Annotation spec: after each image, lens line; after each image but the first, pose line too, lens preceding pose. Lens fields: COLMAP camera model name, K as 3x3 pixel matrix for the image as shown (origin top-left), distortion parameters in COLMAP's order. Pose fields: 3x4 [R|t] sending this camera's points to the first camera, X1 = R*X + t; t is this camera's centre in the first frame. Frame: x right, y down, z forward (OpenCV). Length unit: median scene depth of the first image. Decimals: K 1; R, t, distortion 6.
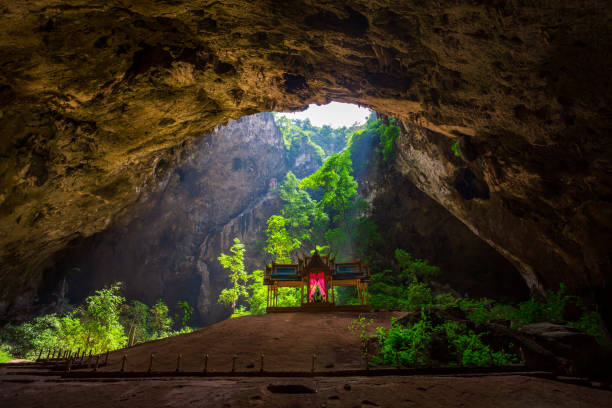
lens RADIAL K [[315.0, 0, 303.7], [0, 315.0, 202.8], [0, 0, 1]] dist [-0.086363, 0.044691]
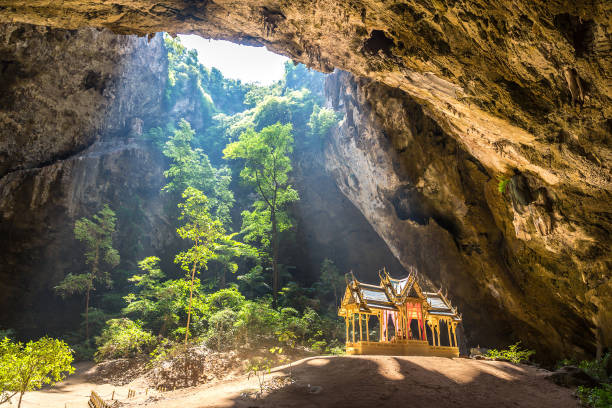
lens RADIAL K [[395.7, 0, 305.1], [0, 395.7, 203.7], [0, 0, 1]] dist [0.001851, 0.000565]
pose [[0.861506, 0.226179, 0.454587, -0.241014], [-0.255142, 0.966900, 0.002451, 0.013298], [-0.438986, -0.118096, 0.890699, 0.077169]]
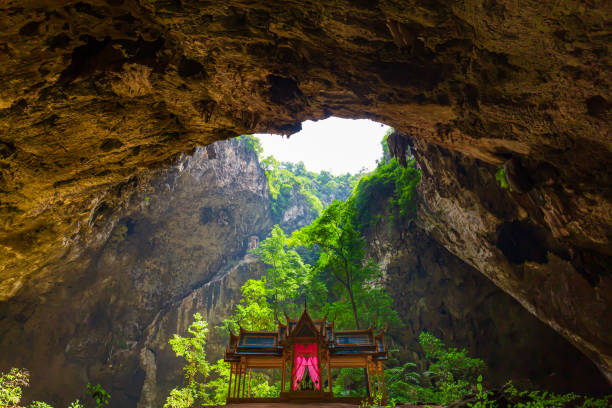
lens RADIAL K [[410.7, 0, 301.9], [0, 410.7, 200.5], [0, 0, 1]] dist [-0.022799, -0.016553]
pose [[0.999581, 0.025644, 0.013455, 0.004604], [-0.022751, 0.982849, -0.183003, 0.027526], [-0.017917, 0.182621, 0.983020, 0.031596]]
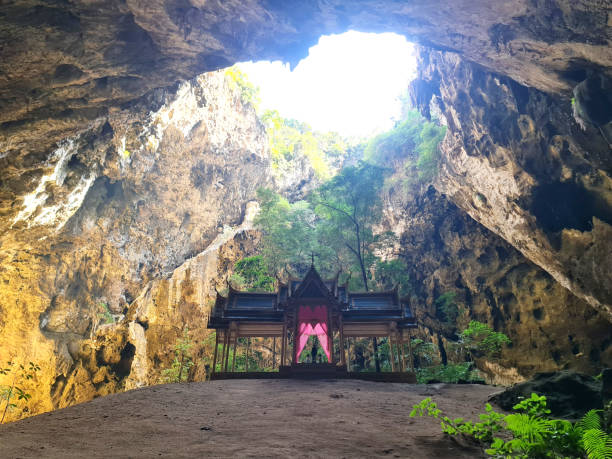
lens RADIAL K [[440.7, 0, 313.5], [0, 440.7, 239.1], [0, 0, 1]] dist [0.064692, -0.045855]
pose [[0.998759, 0.034890, 0.035535, 0.004188], [-0.033914, 0.999040, -0.027721, 0.043271], [-0.036468, 0.026481, 0.998984, 0.088546]]
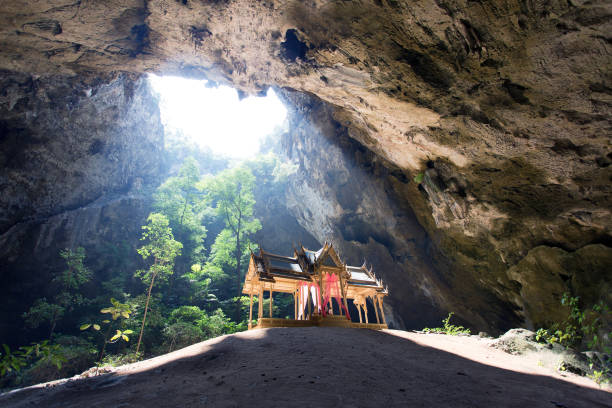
lens RADIAL K [[286.8, 0, 305.5], [0, 286.8, 203.3], [0, 0, 1]] dist [-0.000161, 0.000259]
pose [[0.842779, 0.259095, 0.471798, -0.116535], [-0.199509, 0.964457, -0.173262, 0.063843], [-0.499920, 0.051894, 0.864516, 0.150595]]
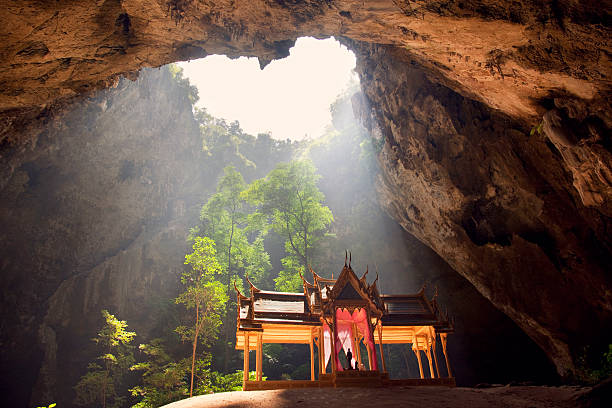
lens RADIAL K [[452.7, 0, 295.0], [0, 452.7, 215.8], [0, 0, 1]] dist [-0.213055, 0.208718]
pose [[0.977463, 0.093713, 0.189164, -0.057310], [-0.075462, 0.991970, -0.101495, 0.050819], [-0.197157, 0.084933, 0.976686, 0.110090]]
